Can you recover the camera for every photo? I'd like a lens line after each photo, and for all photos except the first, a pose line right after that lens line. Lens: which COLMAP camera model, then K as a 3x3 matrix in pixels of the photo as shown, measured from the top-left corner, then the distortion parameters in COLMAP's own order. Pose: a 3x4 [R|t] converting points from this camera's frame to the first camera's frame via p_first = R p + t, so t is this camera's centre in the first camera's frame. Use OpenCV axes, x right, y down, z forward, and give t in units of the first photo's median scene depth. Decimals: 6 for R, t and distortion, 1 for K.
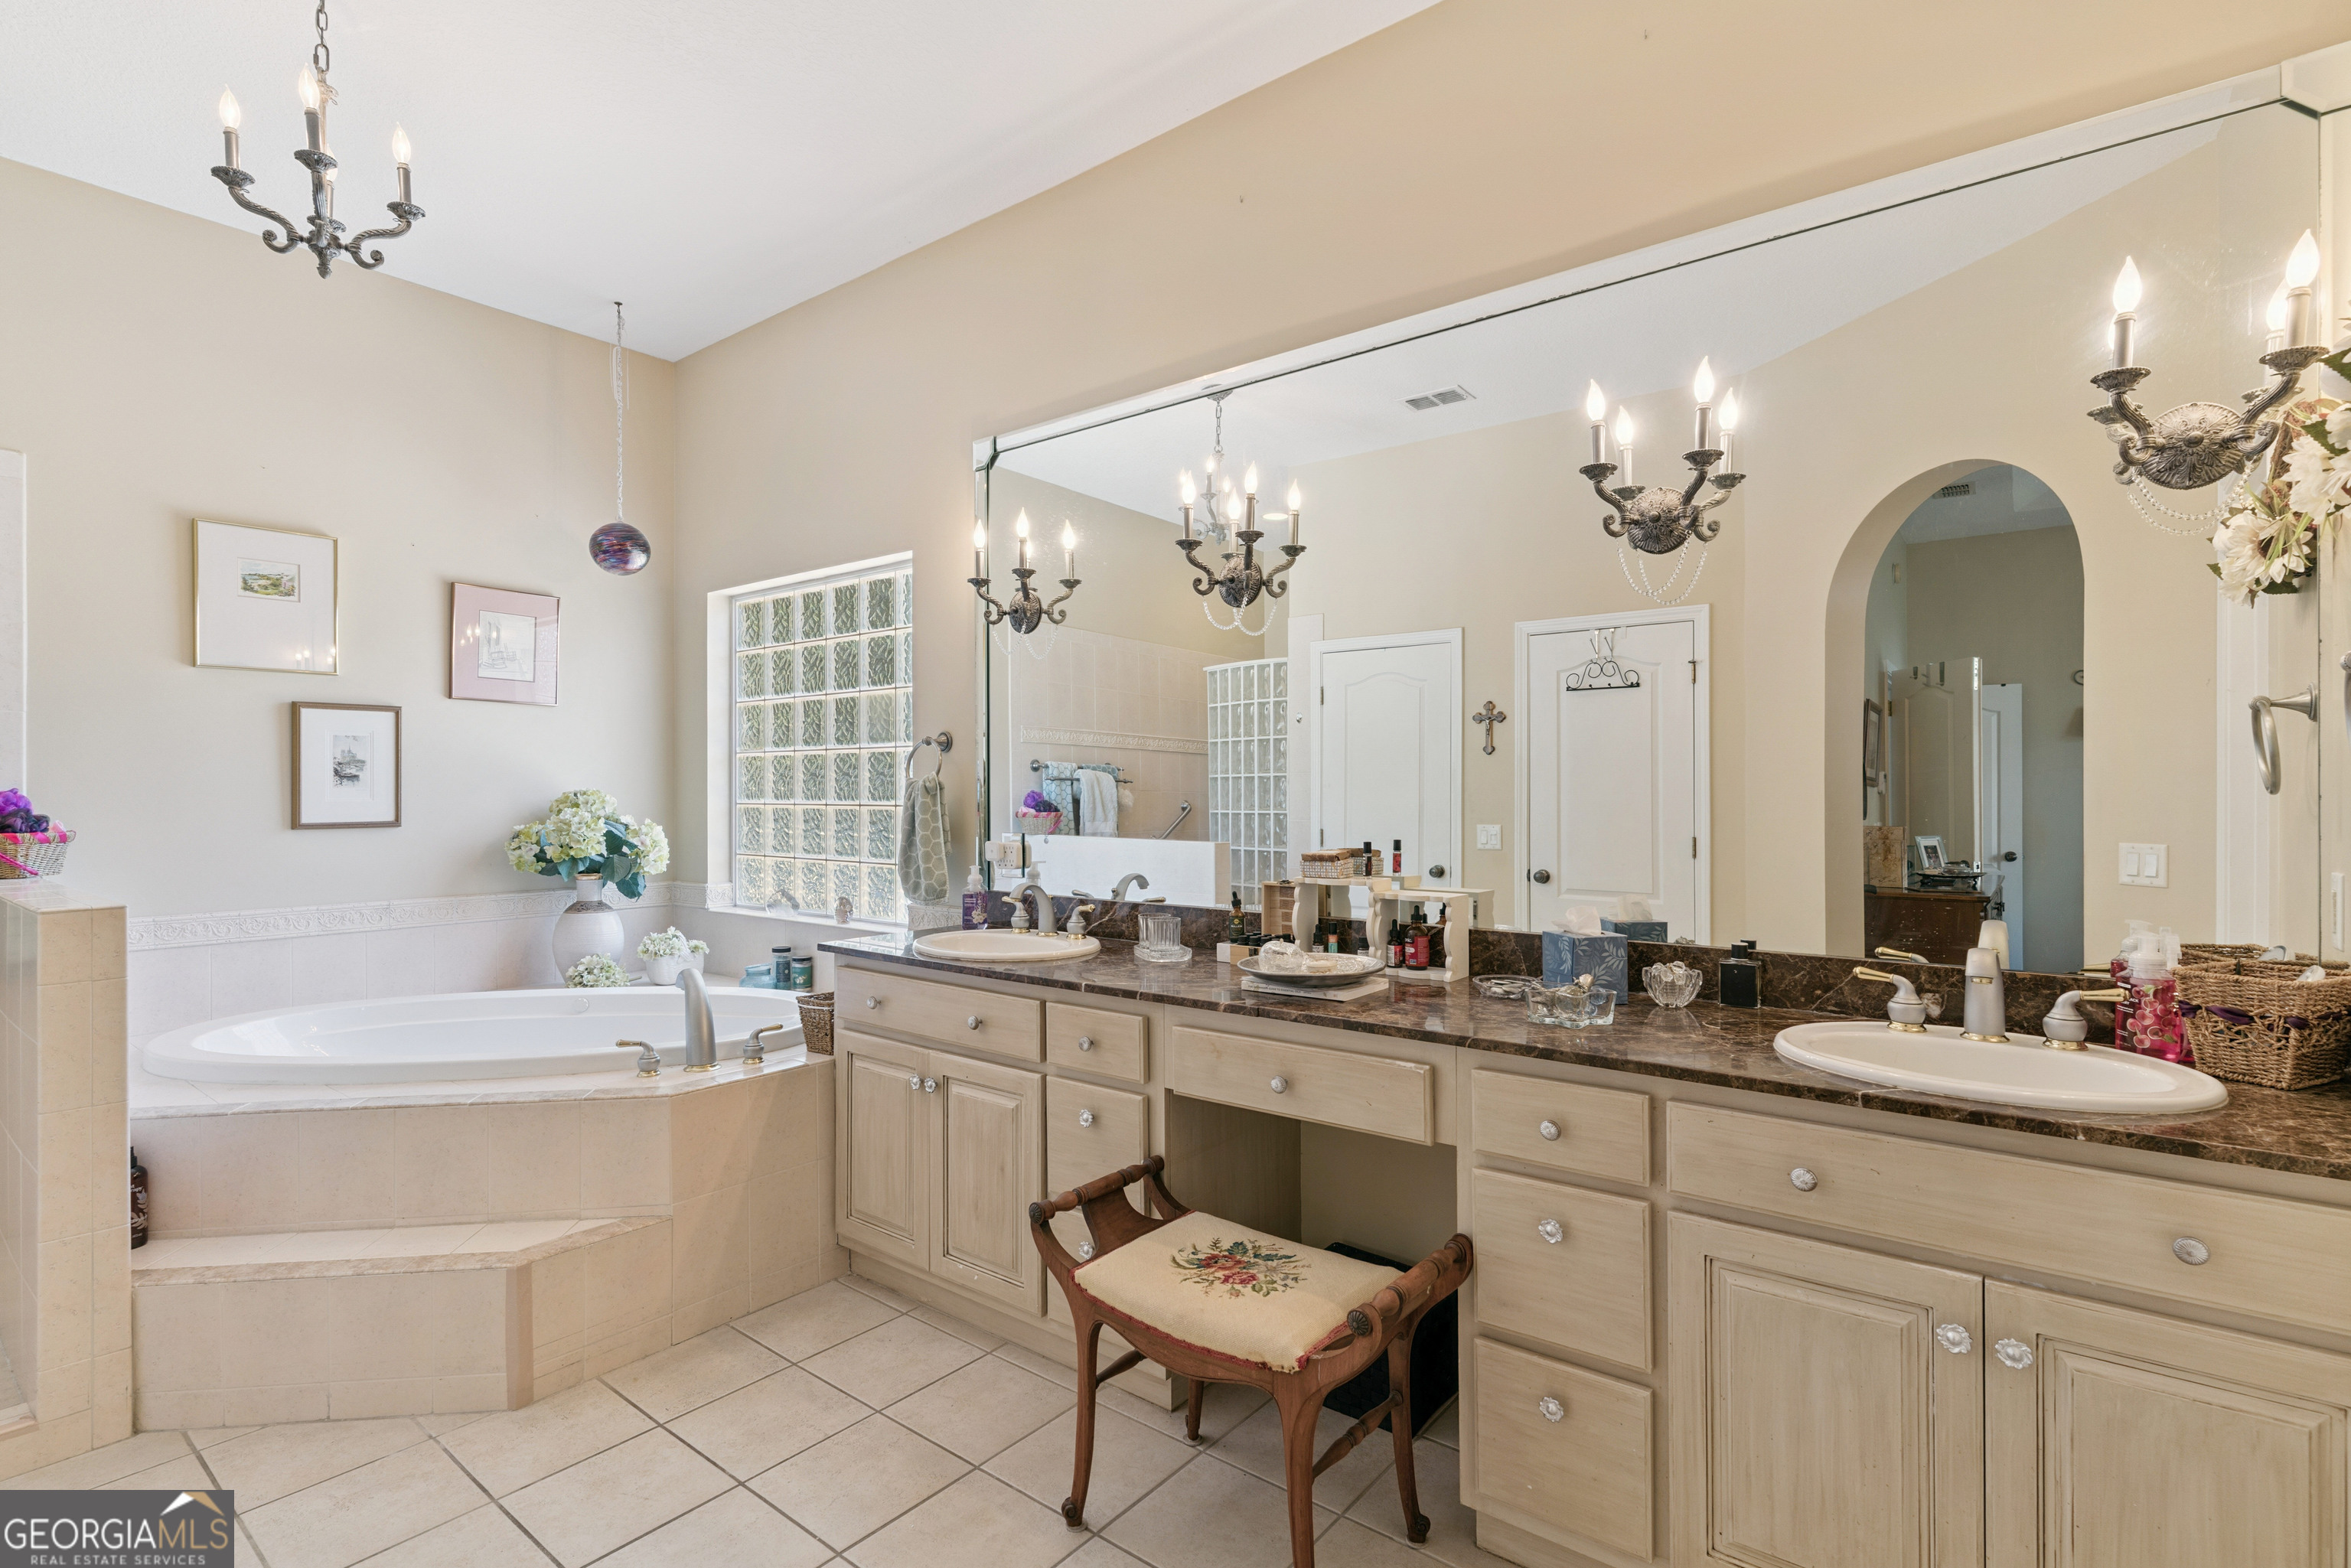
lens RADIAL K [[1121.8, 0, 1175.5], [0, 1121.8, 784.0], [0, 0, 1]] dist [0.001179, 0.000110]
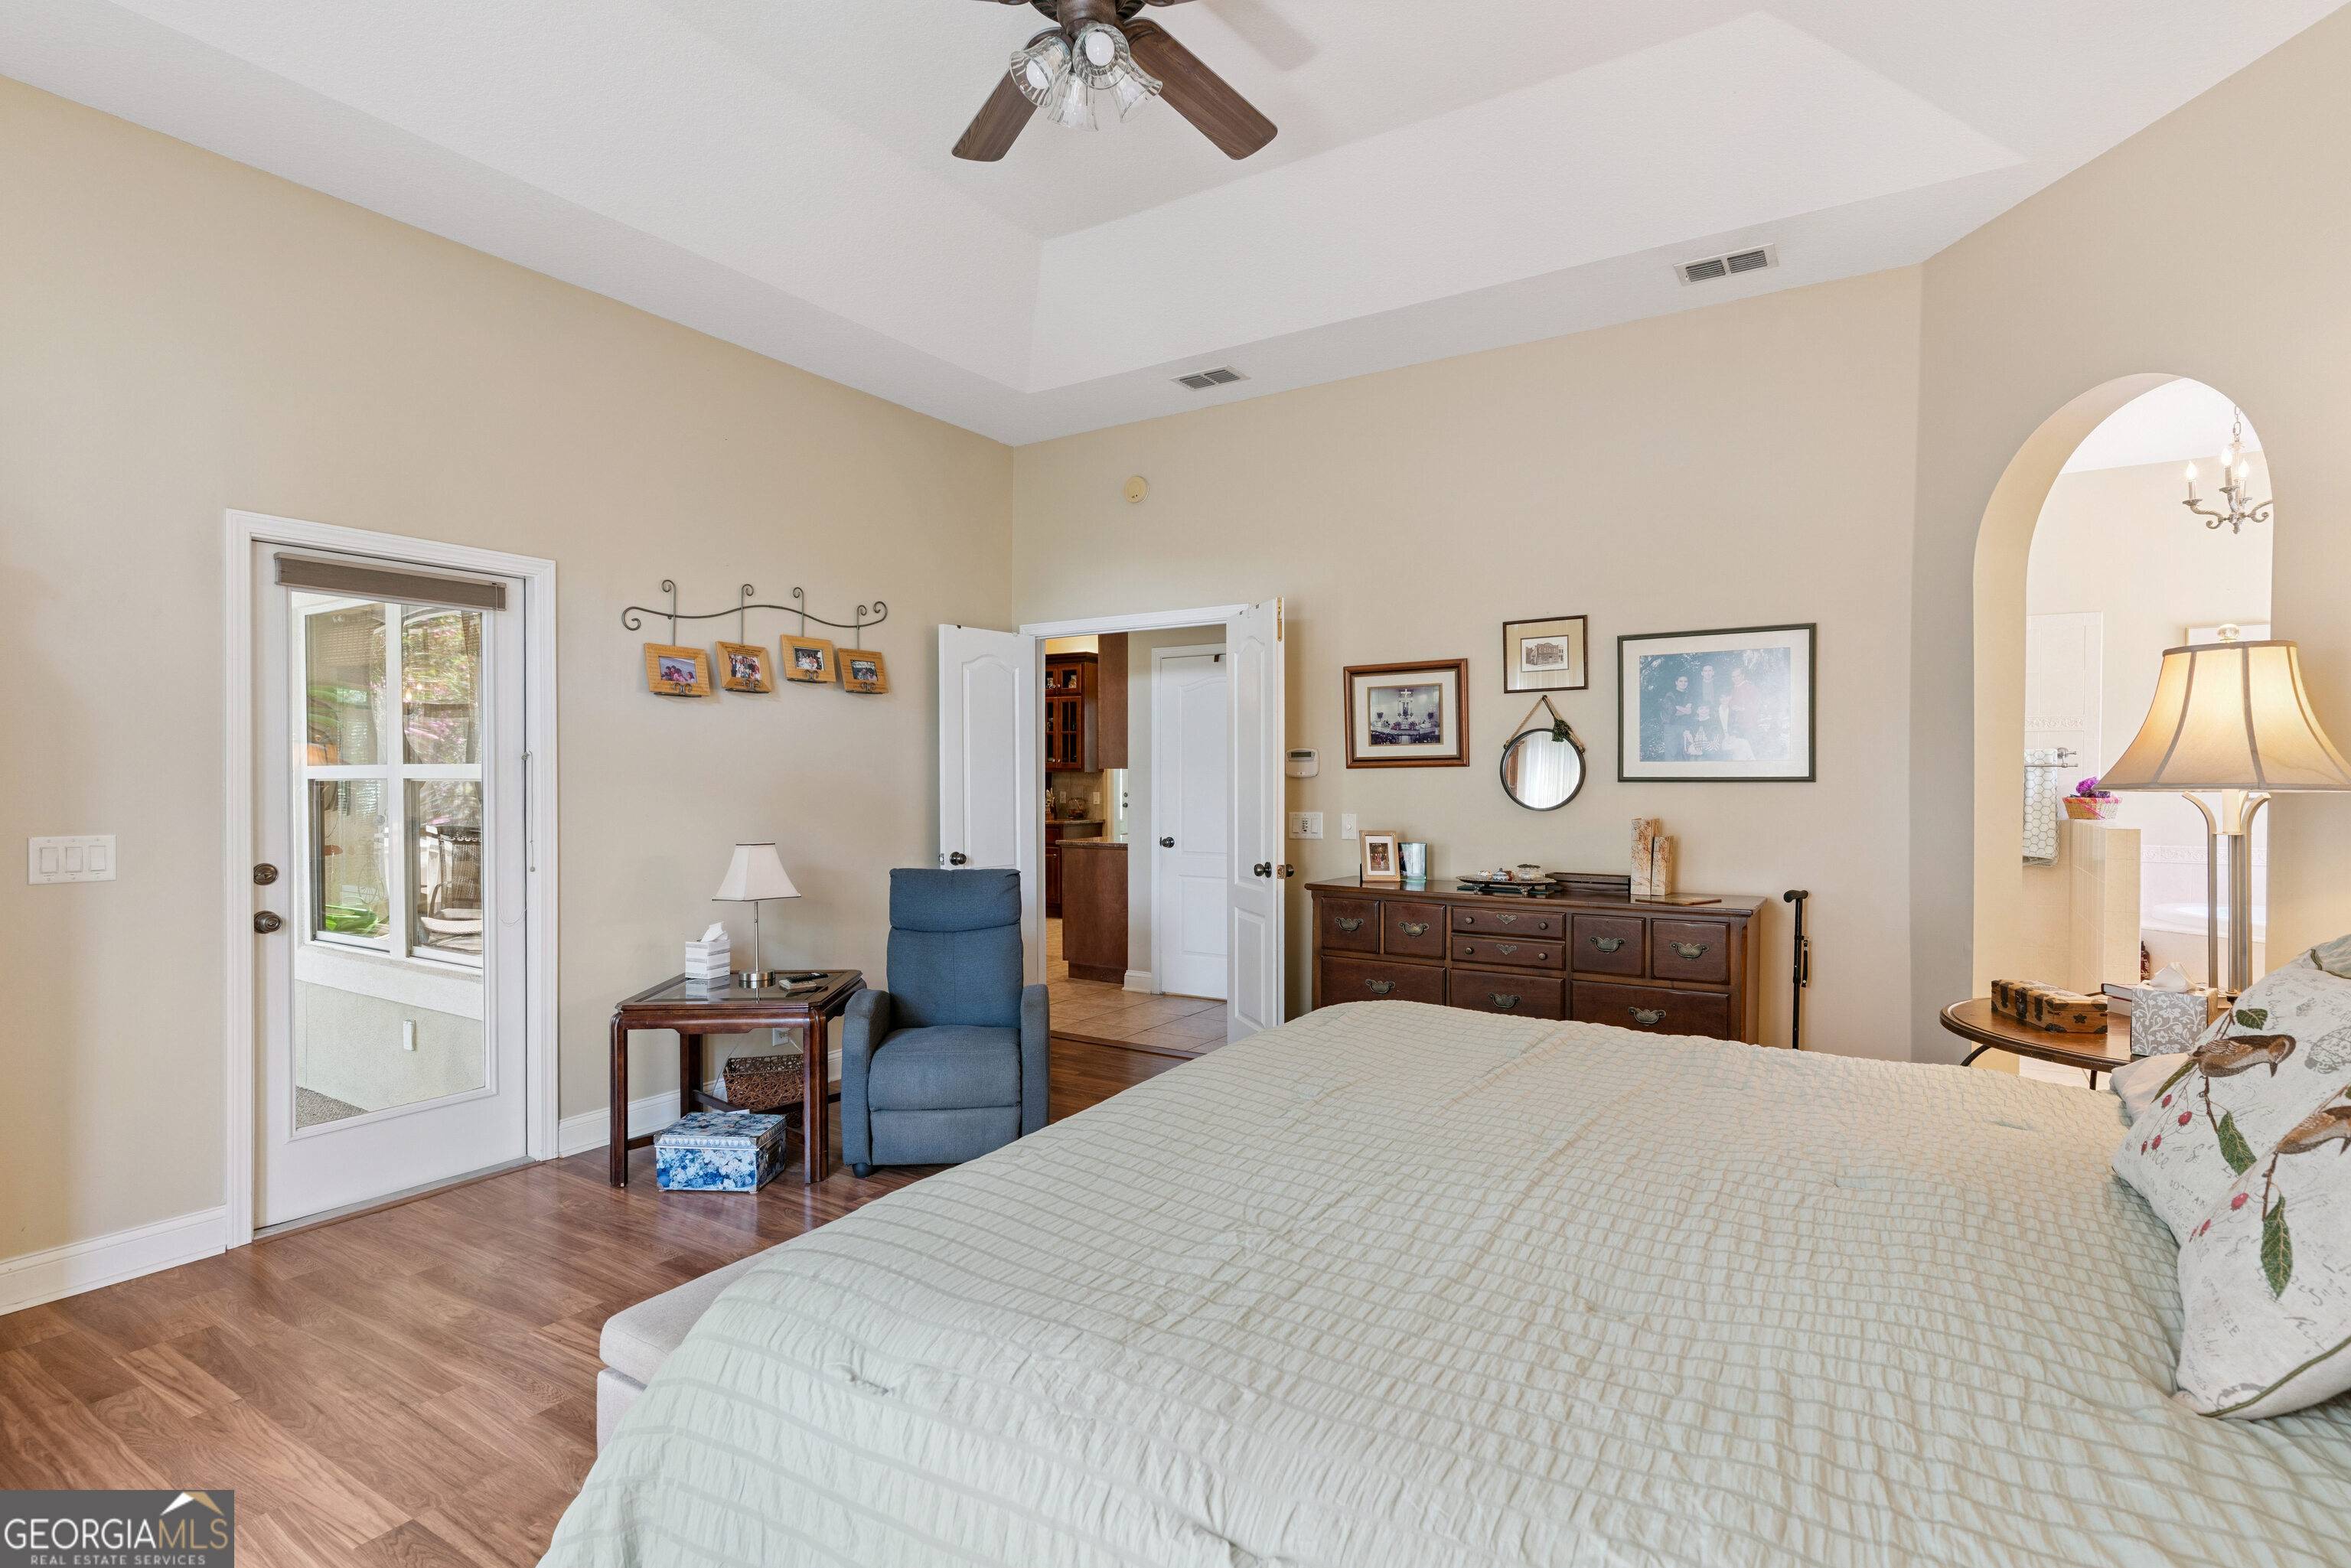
lens RADIAL K [[1121.8, 0, 1175.5], [0, 1121.8, 784.0], [0, 0, 1]] dist [0.001179, 0.000110]
pose [[0.111412, 0.016720, -0.993634, 0.761428], [0.002796, 0.999849, 0.017138, -0.021159], [0.993770, -0.004688, 0.111348, -0.822974]]
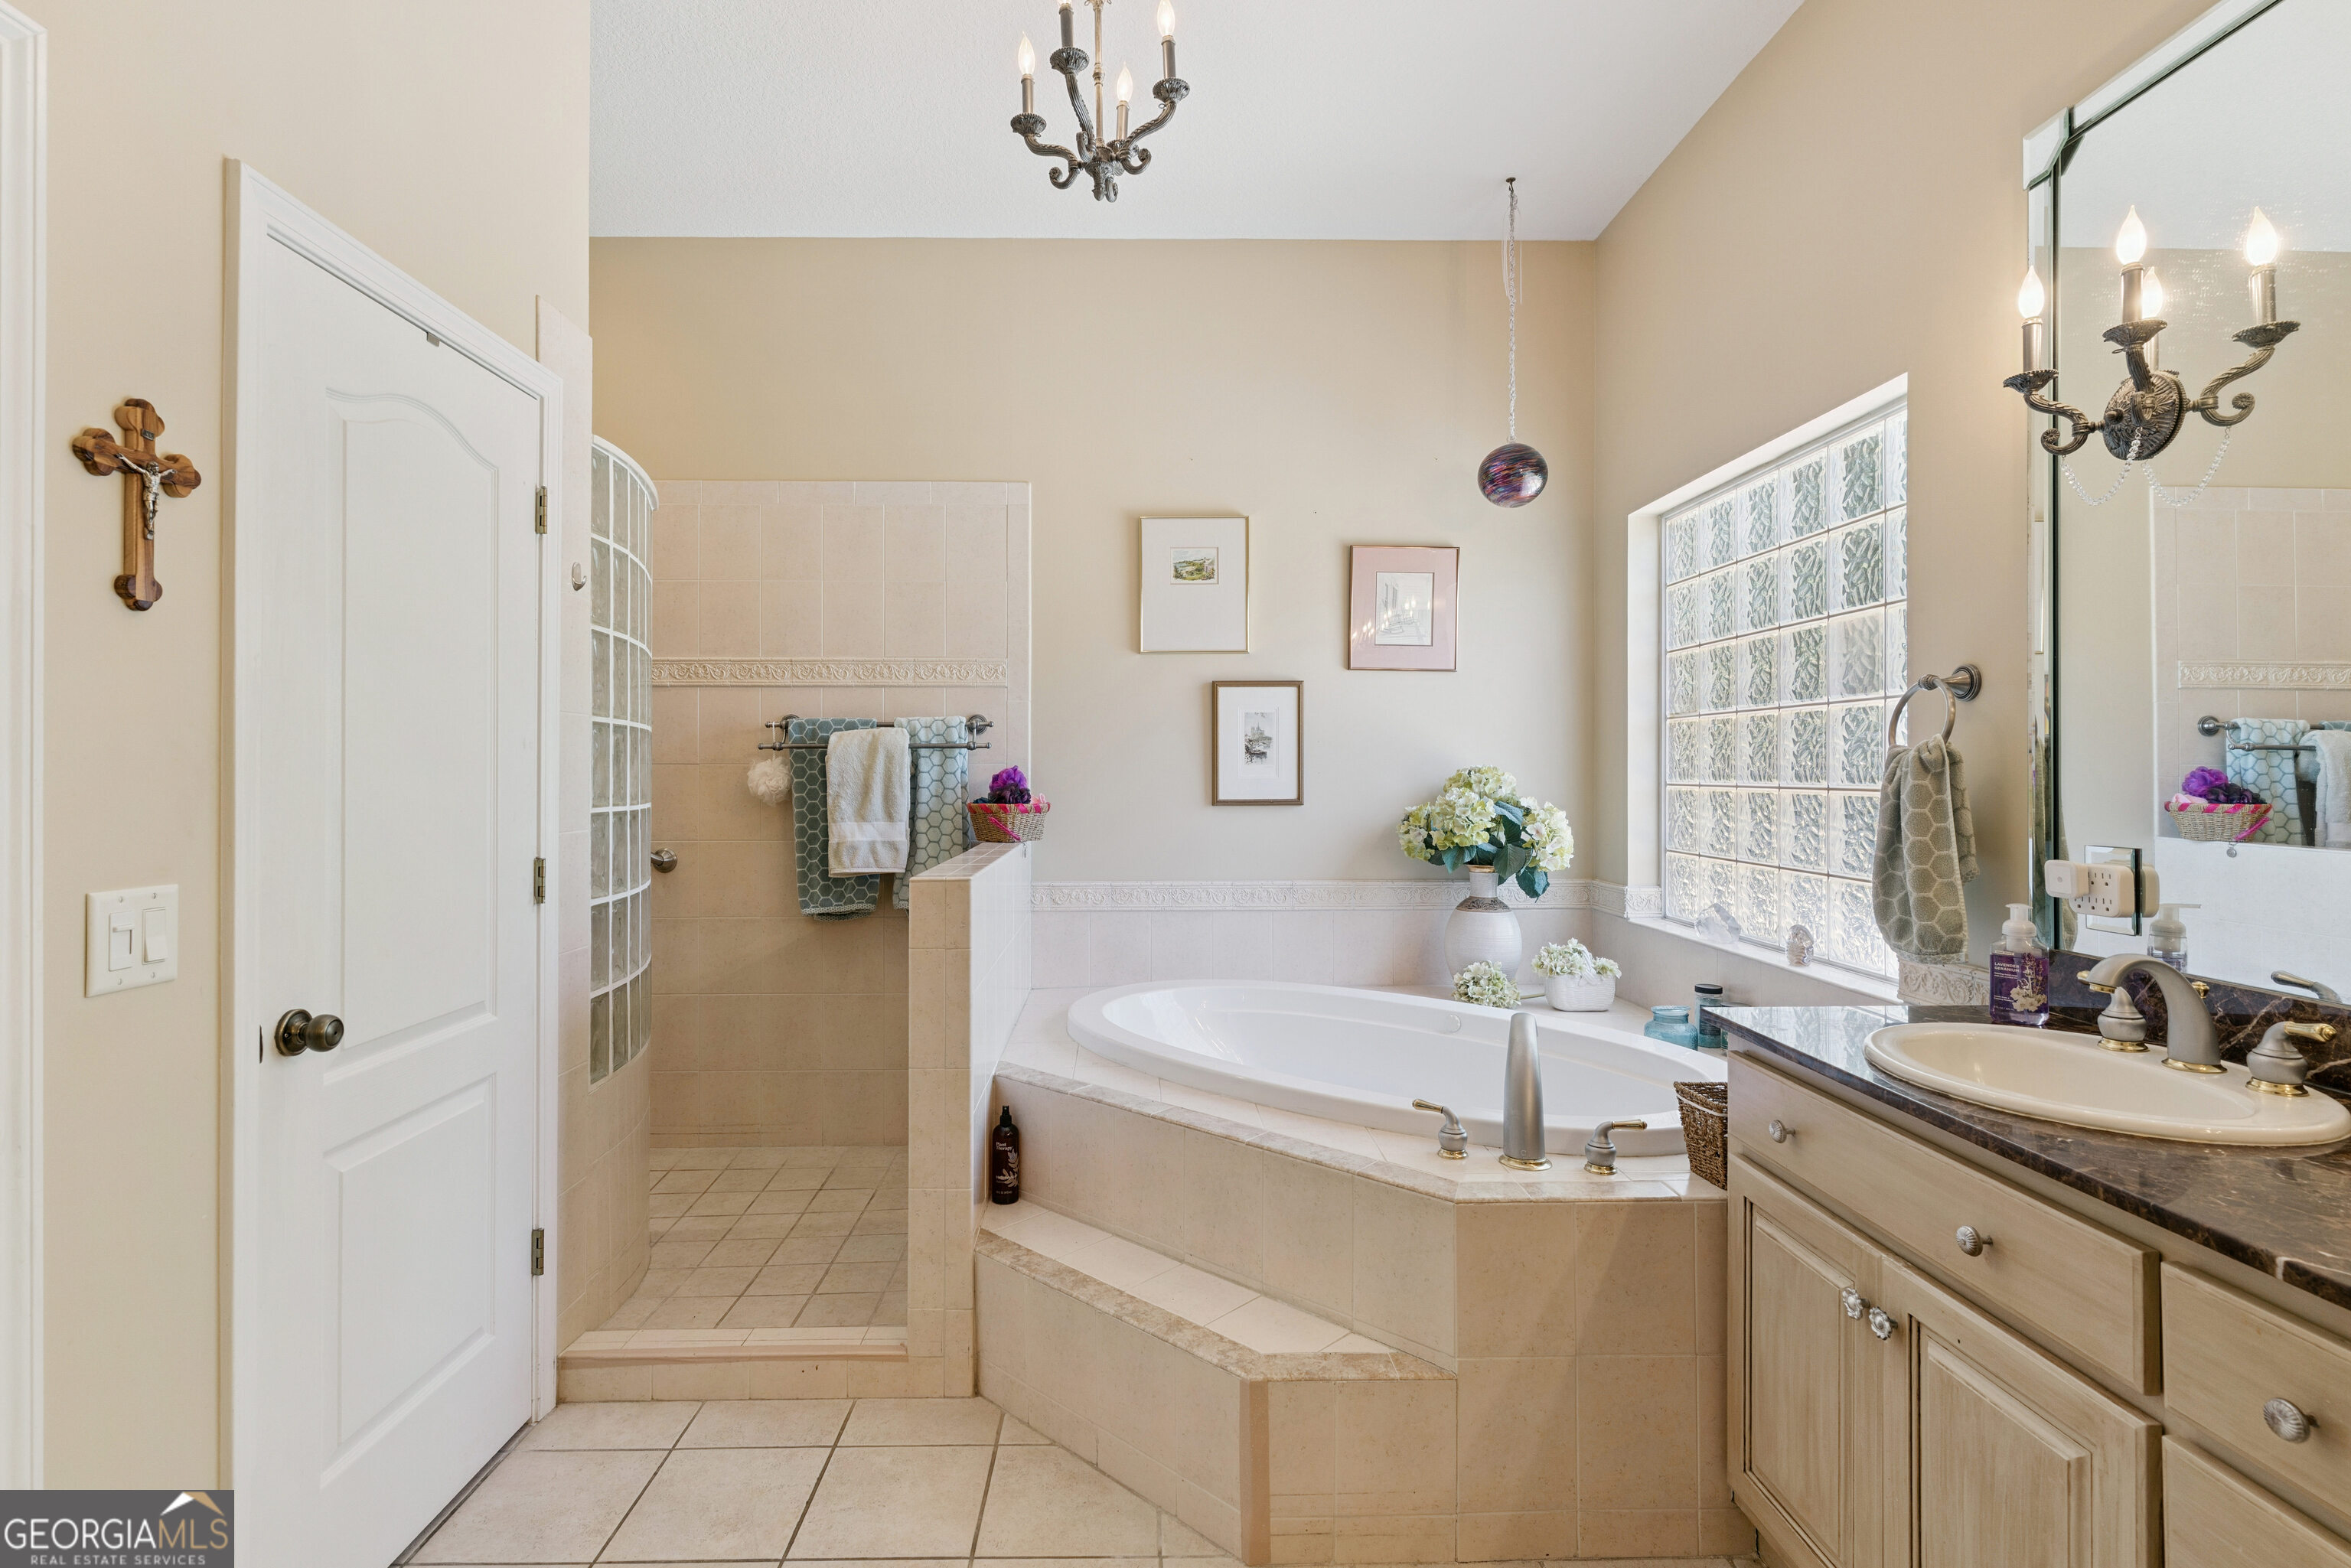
lens RADIAL K [[1153.6, 0, 1127.2], [0, 1153.6, 769.7], [0, 0, 1]] dist [0.002857, 0.000775]
pose [[0.629661, 0.000093, -0.776870, -0.014981], [0.004792, 0.999981, 0.004004, 0.003354], [0.776855, -0.006244, 0.629648, 0.297792]]
